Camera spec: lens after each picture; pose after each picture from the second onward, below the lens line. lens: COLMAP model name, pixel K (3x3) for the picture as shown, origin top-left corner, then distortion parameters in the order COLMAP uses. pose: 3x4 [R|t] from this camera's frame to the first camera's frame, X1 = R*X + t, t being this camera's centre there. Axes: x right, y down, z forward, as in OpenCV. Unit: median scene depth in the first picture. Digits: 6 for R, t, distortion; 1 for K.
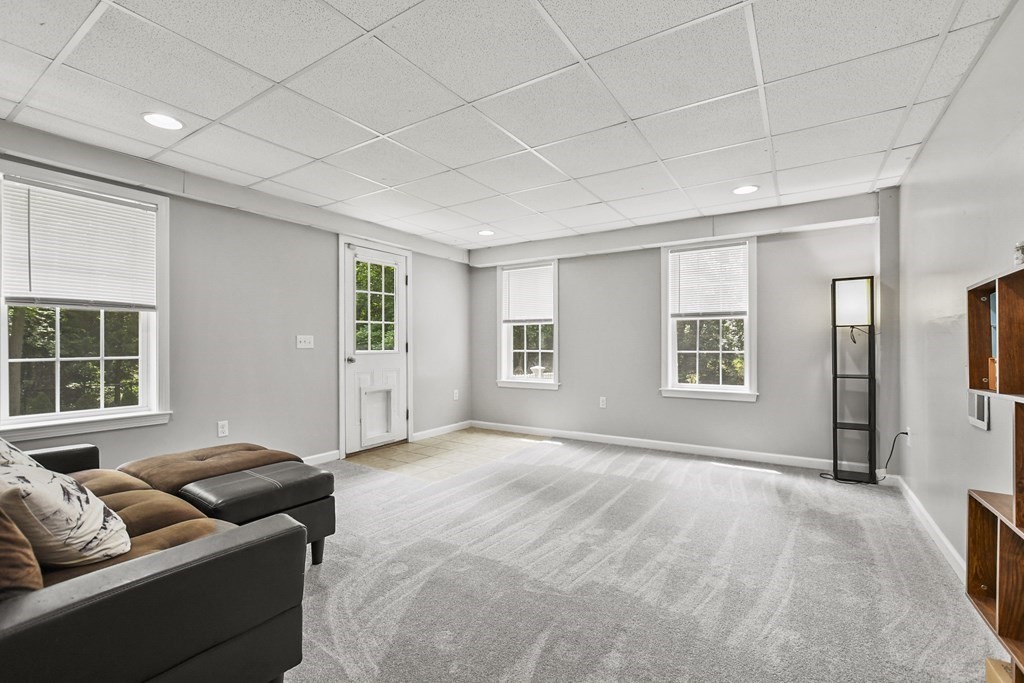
lens RADIAL K [[452.9, 0, 508.5], [0, 452.9, 341.5], [0, 0, 1]] dist [-0.007773, 0.000789]
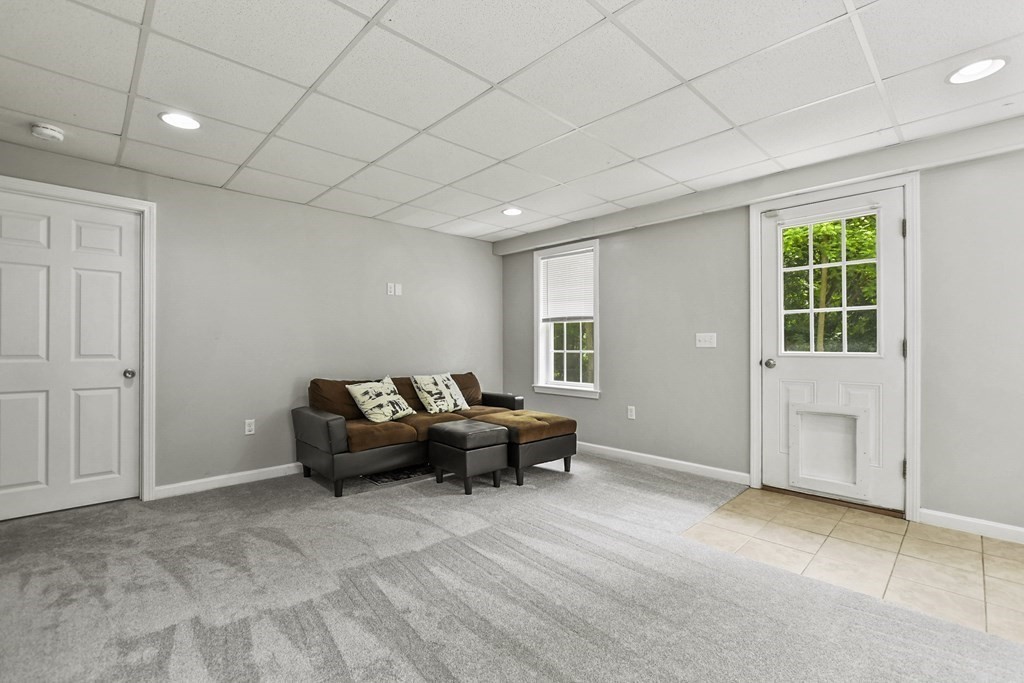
lens RADIAL K [[452.9, 0, 505.5], [0, 452.9, 343.2], [0, 0, 1]] dist [-0.007773, 0.000789]
pose [[-0.226244, -0.000073, -0.974071, 0.495245], [0.006063, 0.999981, -0.001484, 0.005032], [0.974052, -0.006241, -0.226239, 0.744140]]
